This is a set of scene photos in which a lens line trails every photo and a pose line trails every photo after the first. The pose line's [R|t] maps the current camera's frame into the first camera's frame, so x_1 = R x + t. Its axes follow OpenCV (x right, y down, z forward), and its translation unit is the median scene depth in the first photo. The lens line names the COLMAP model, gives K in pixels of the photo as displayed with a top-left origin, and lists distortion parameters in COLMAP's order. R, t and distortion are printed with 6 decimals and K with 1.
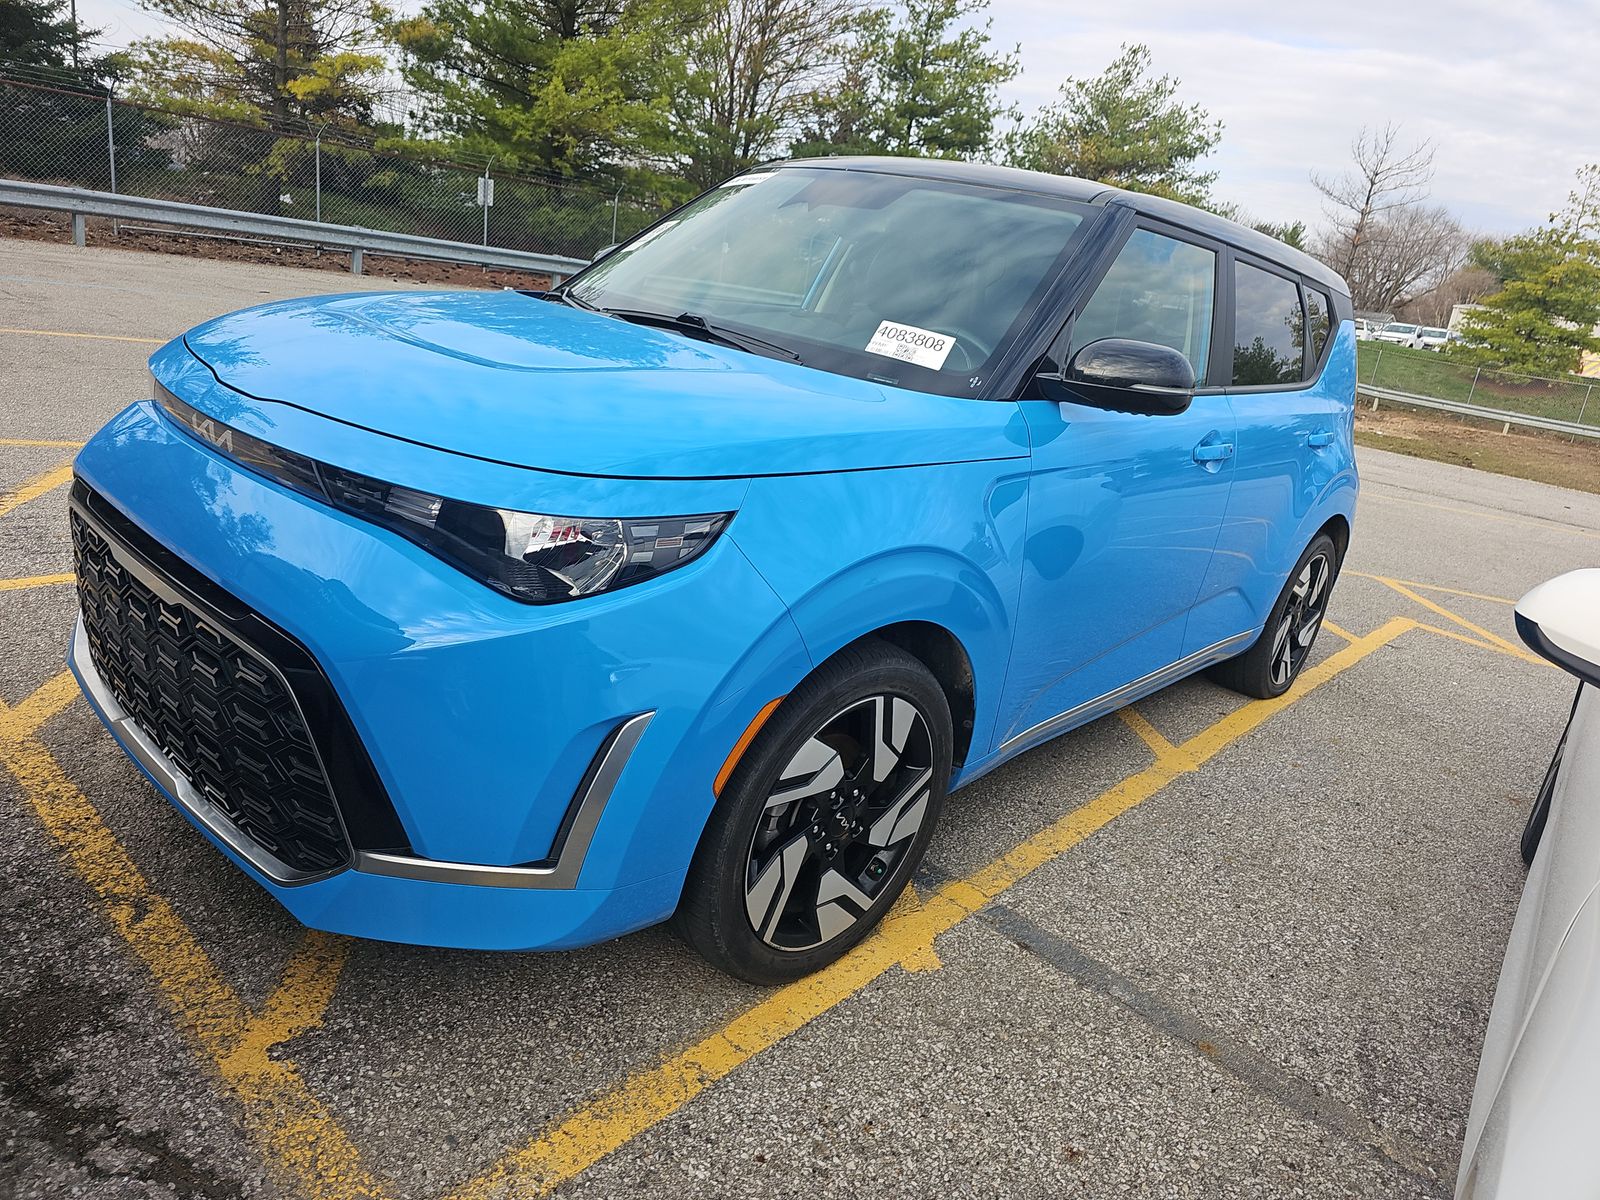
lens RADIAL K [[1062.2, 0, 801.4], [0, 1062.2, 593.6], [0, 0, 1]] dist [0.011078, -0.014215]
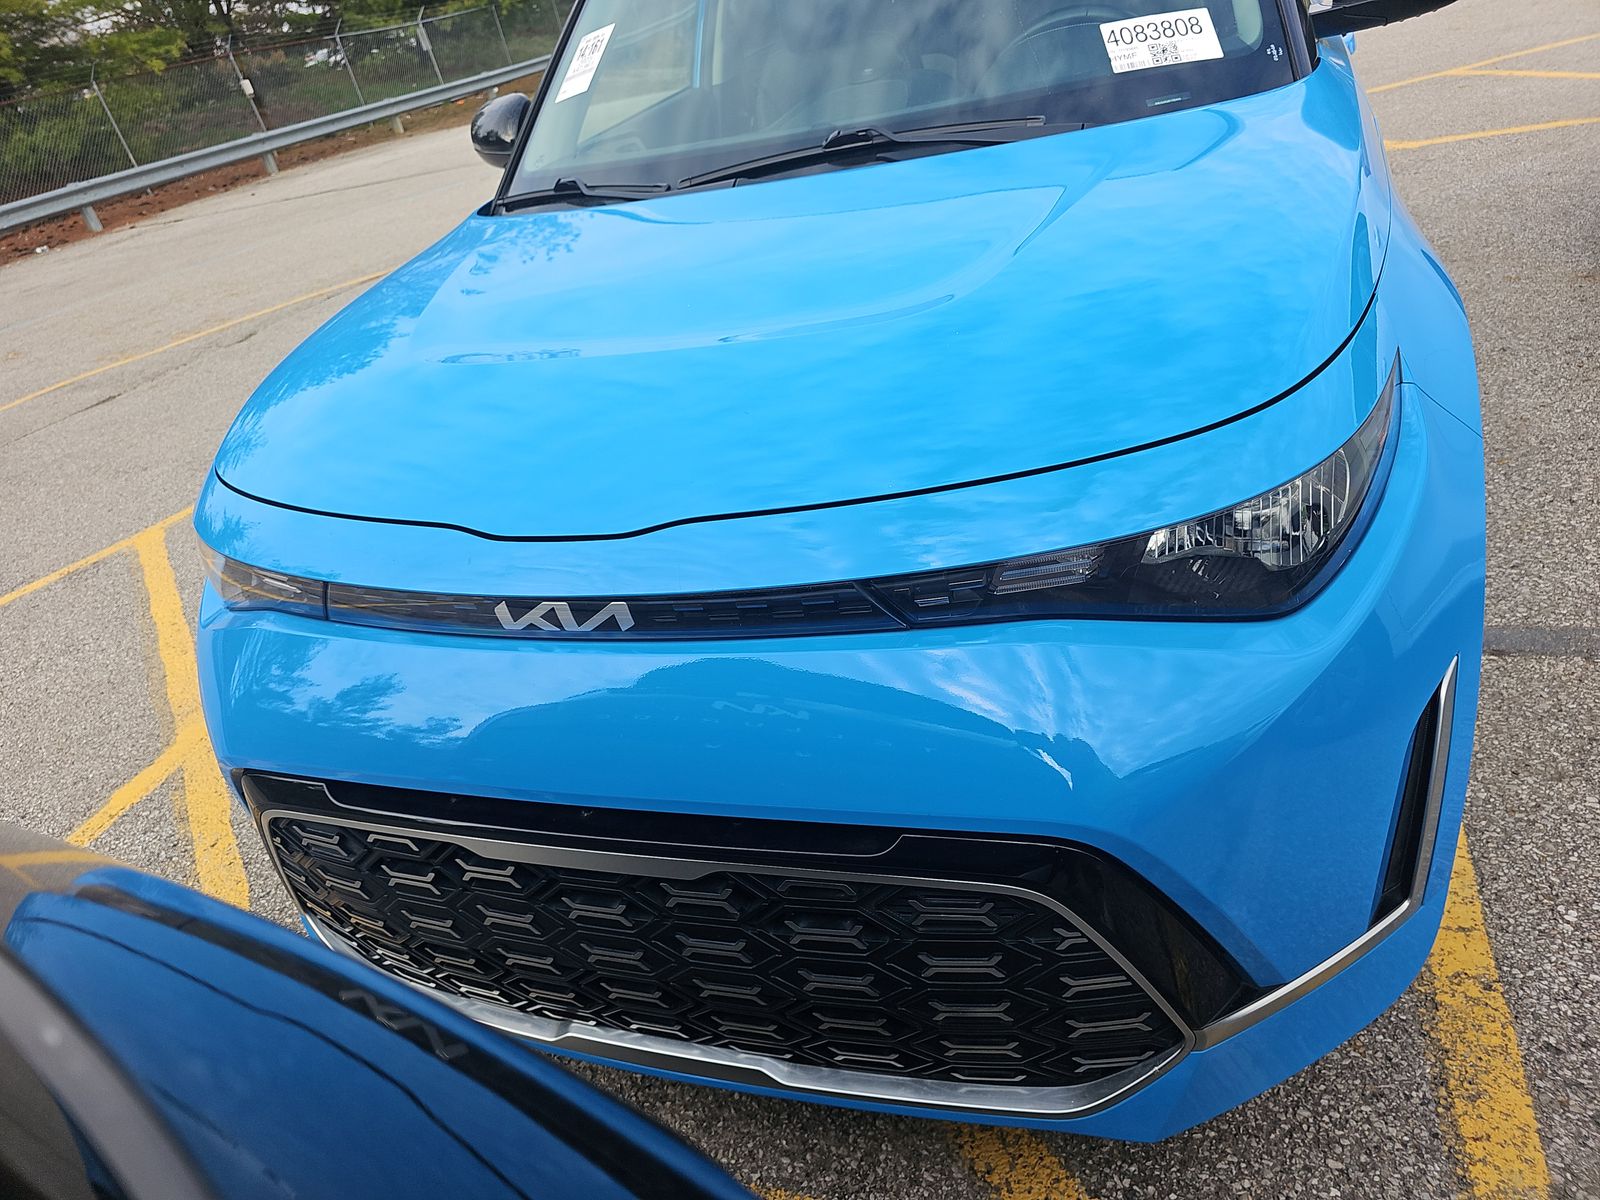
lens RADIAL K [[1062.2, 0, 800.3], [0, 1062.2, 605.5], [0, 0, 1]] dist [0.011078, -0.014215]
pose [[0.856073, -0.490698, 0.162342, -0.456156], [0.438896, 0.856040, 0.273068, -0.226354], [-0.272965, -0.162515, 0.948198, 0.329299]]
